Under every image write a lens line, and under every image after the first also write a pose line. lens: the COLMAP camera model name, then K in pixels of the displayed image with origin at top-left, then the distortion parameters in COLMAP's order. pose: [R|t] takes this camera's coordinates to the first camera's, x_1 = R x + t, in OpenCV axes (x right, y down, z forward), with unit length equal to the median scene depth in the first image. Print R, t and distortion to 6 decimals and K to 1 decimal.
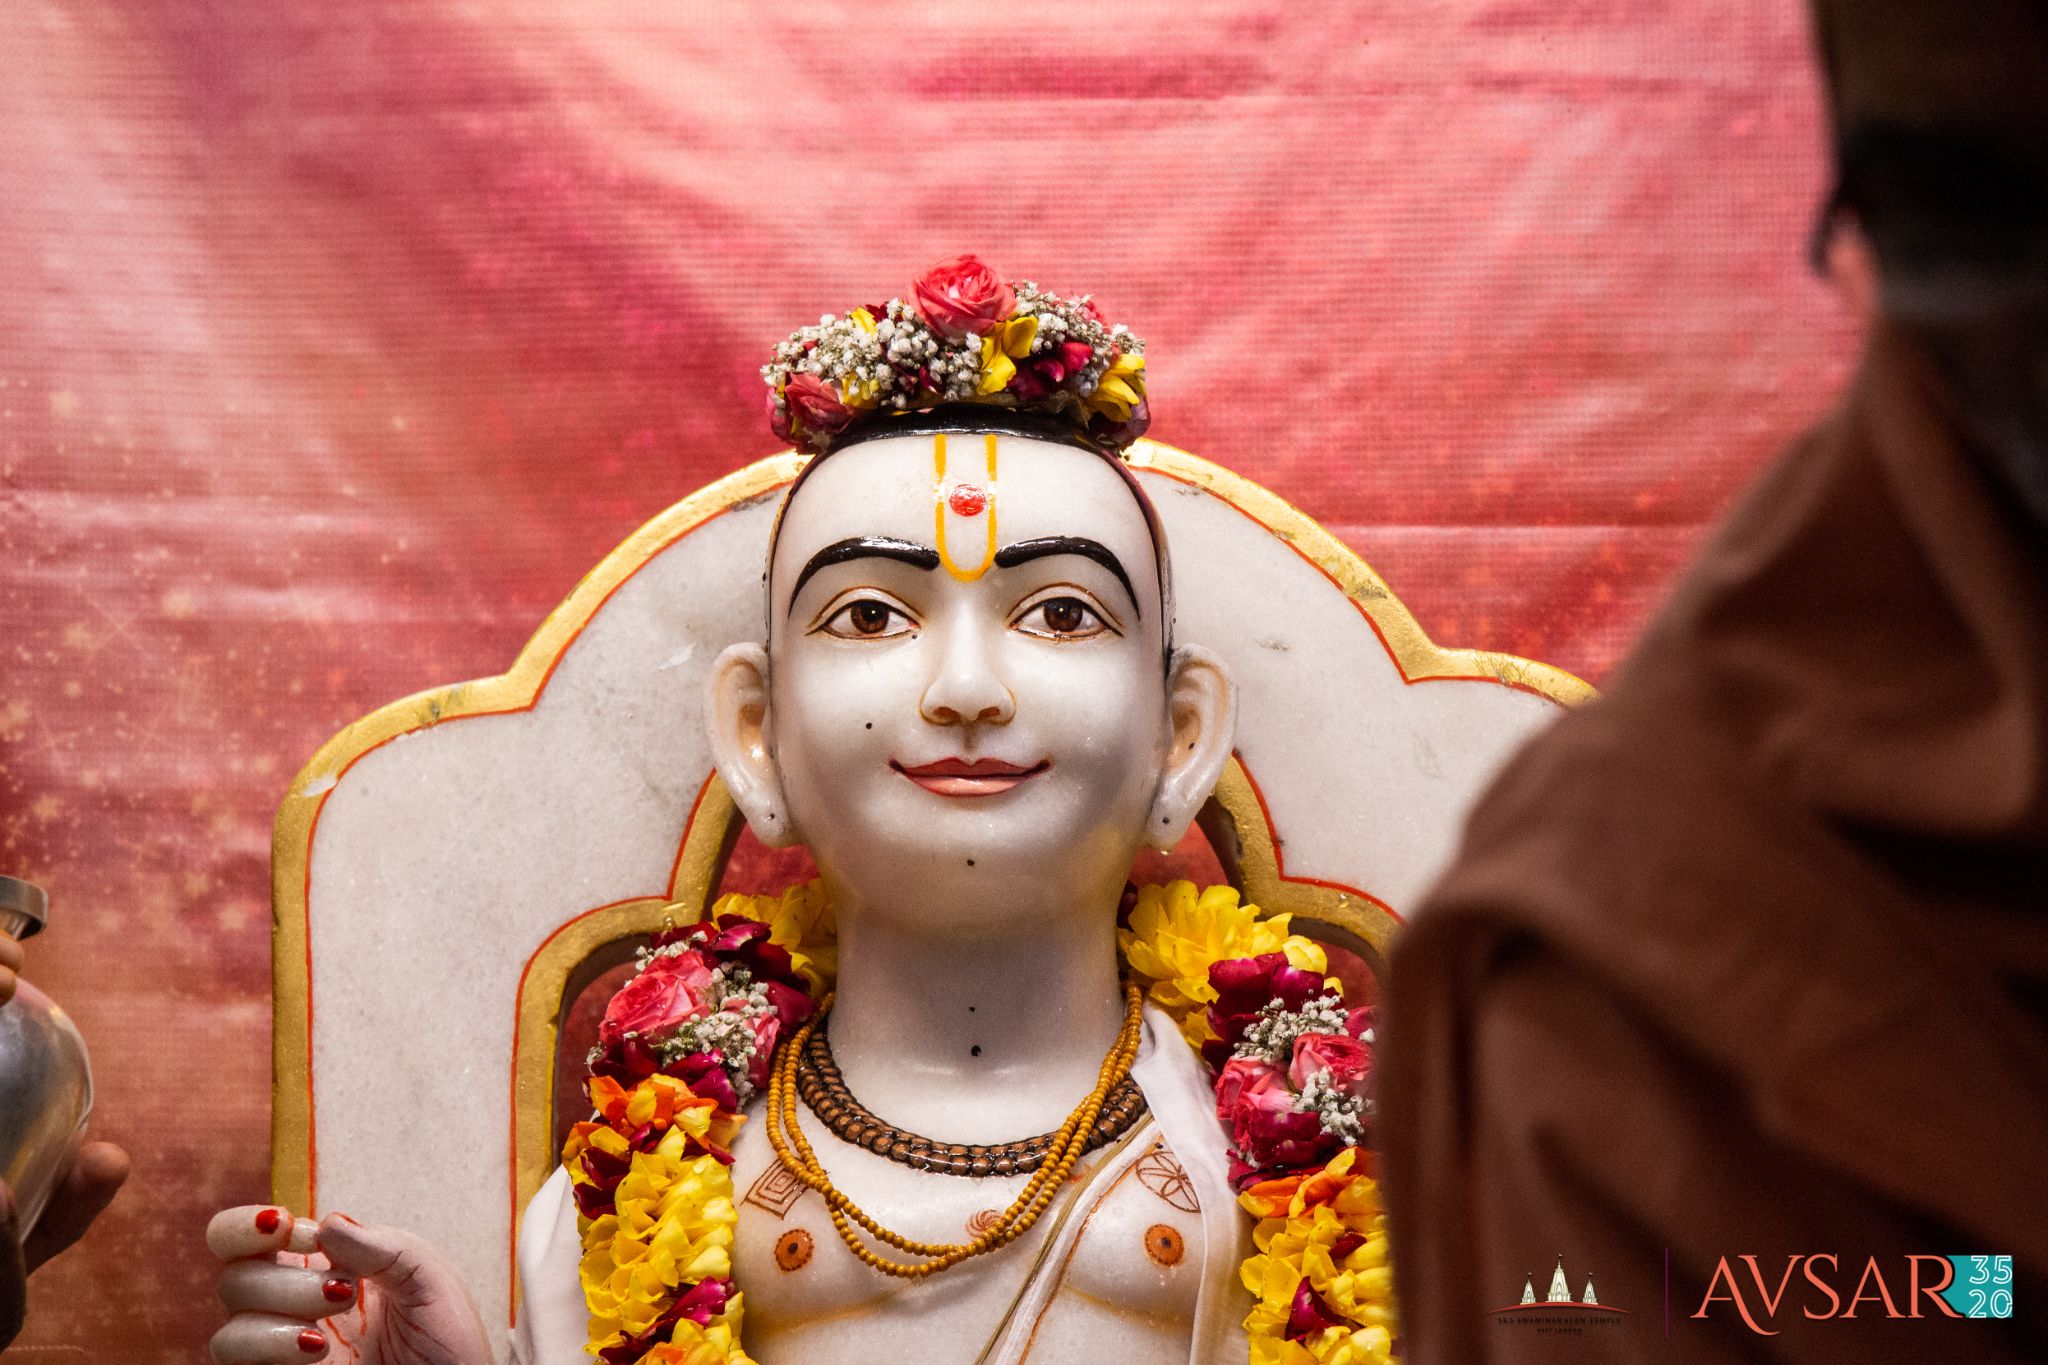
lens RADIAL K [[12488.6, 0, 947.1], [0, 12488.6, 685.2], [0, 0, 1]] dist [2.191727, -3.878155]
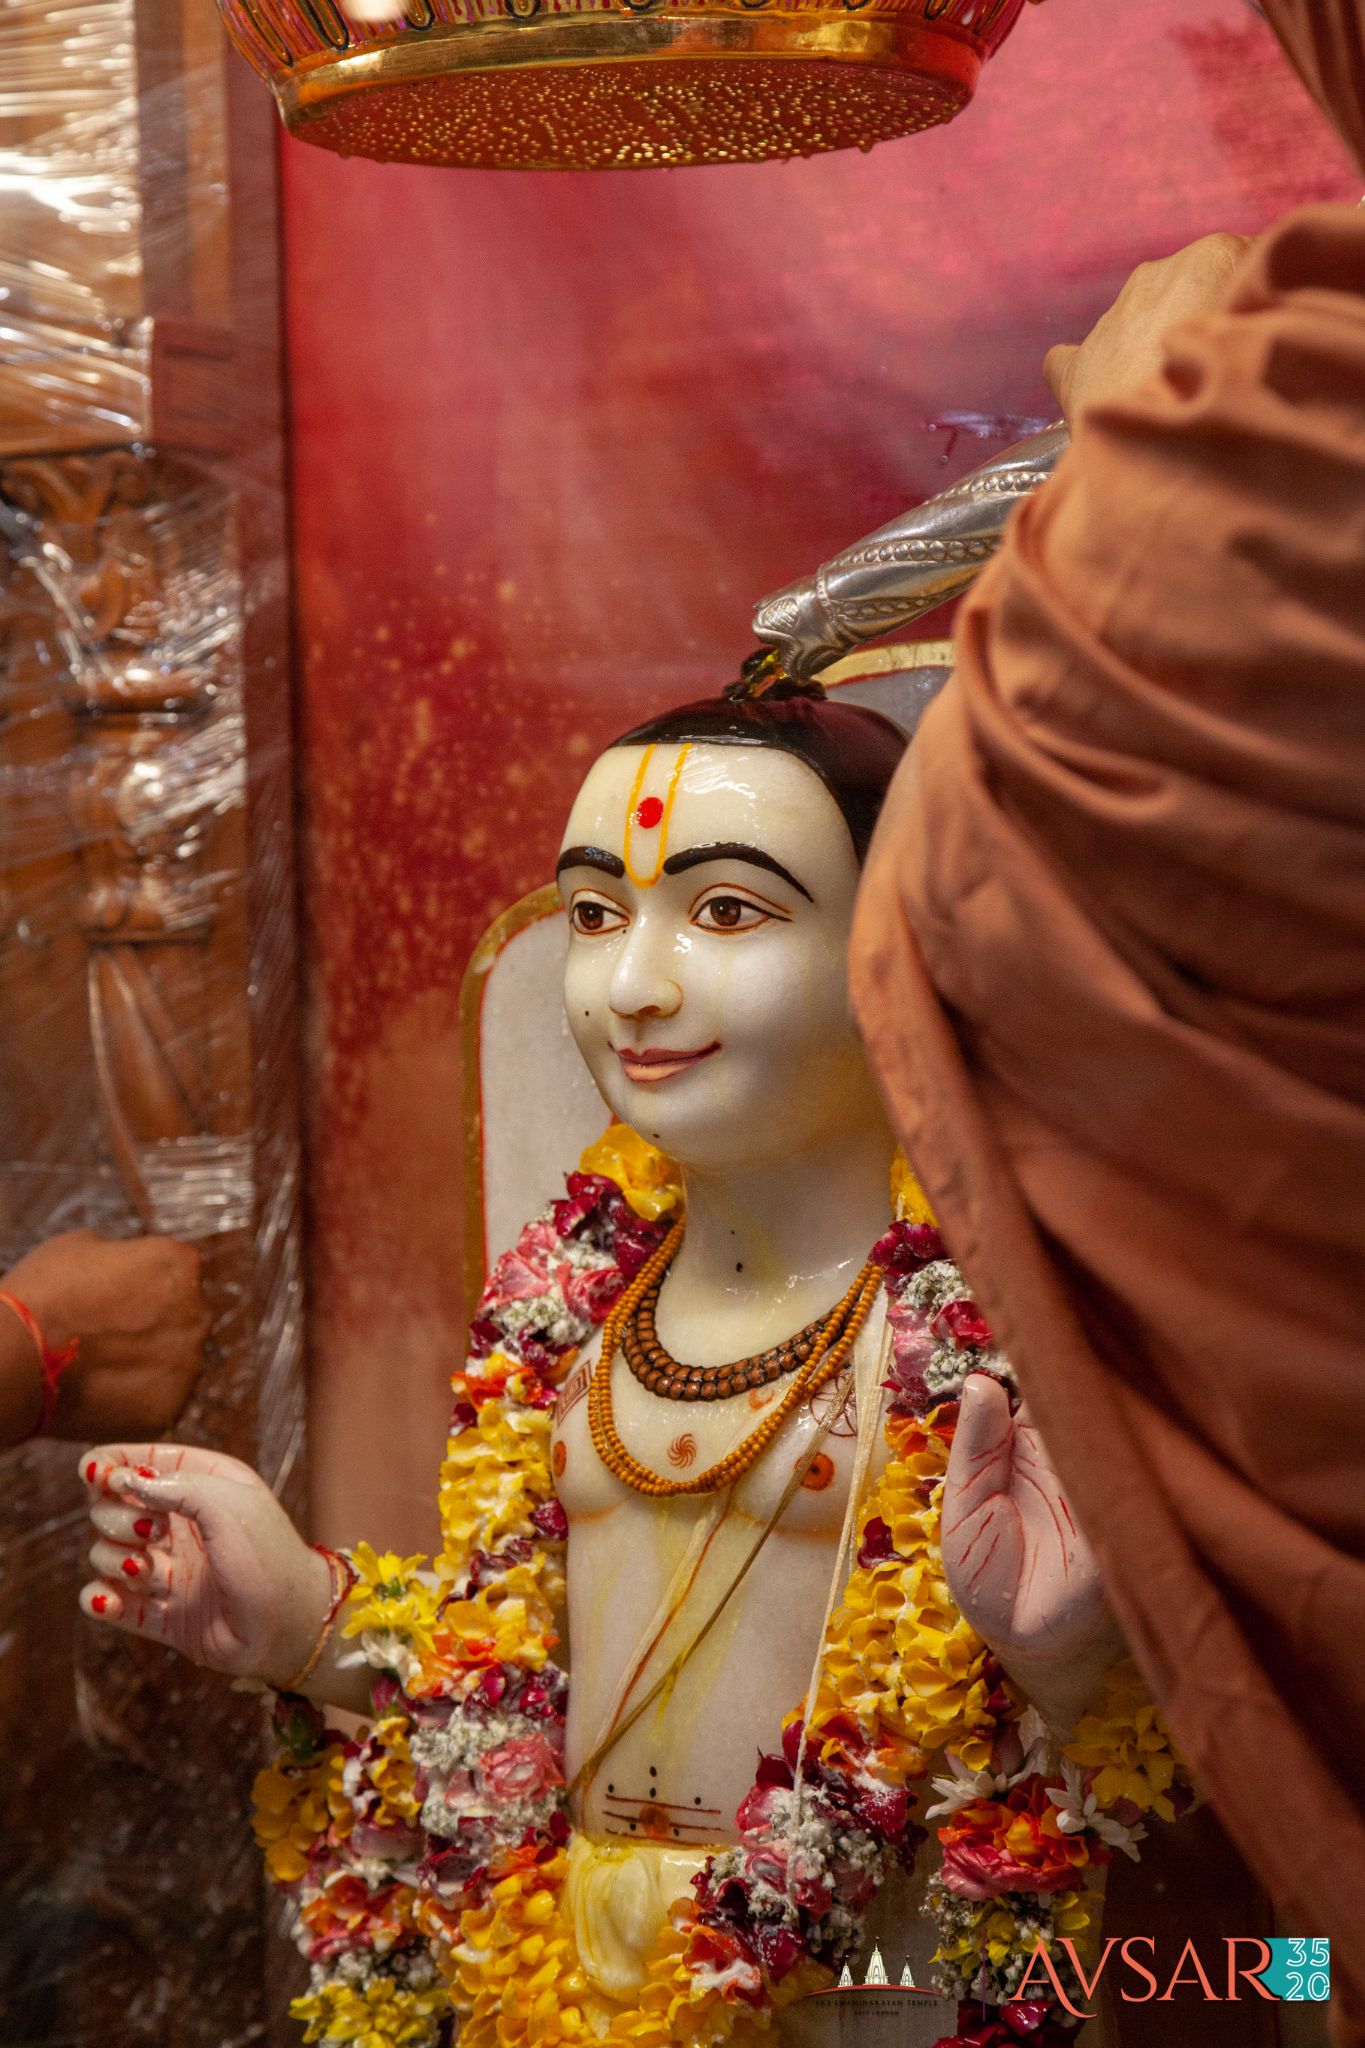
lens RADIAL K [[5165.8, 0, 682.5], [0, 5165.8, 1024.0], [0, 0, 1]] dist [0.027837, 28.789949]
pose [[0.805057, -0.001170, -0.593197, 0.285749], [0.148914, 0.968374, 0.200189, -0.090668], [0.574202, -0.249499, 0.779771, 0.627725]]
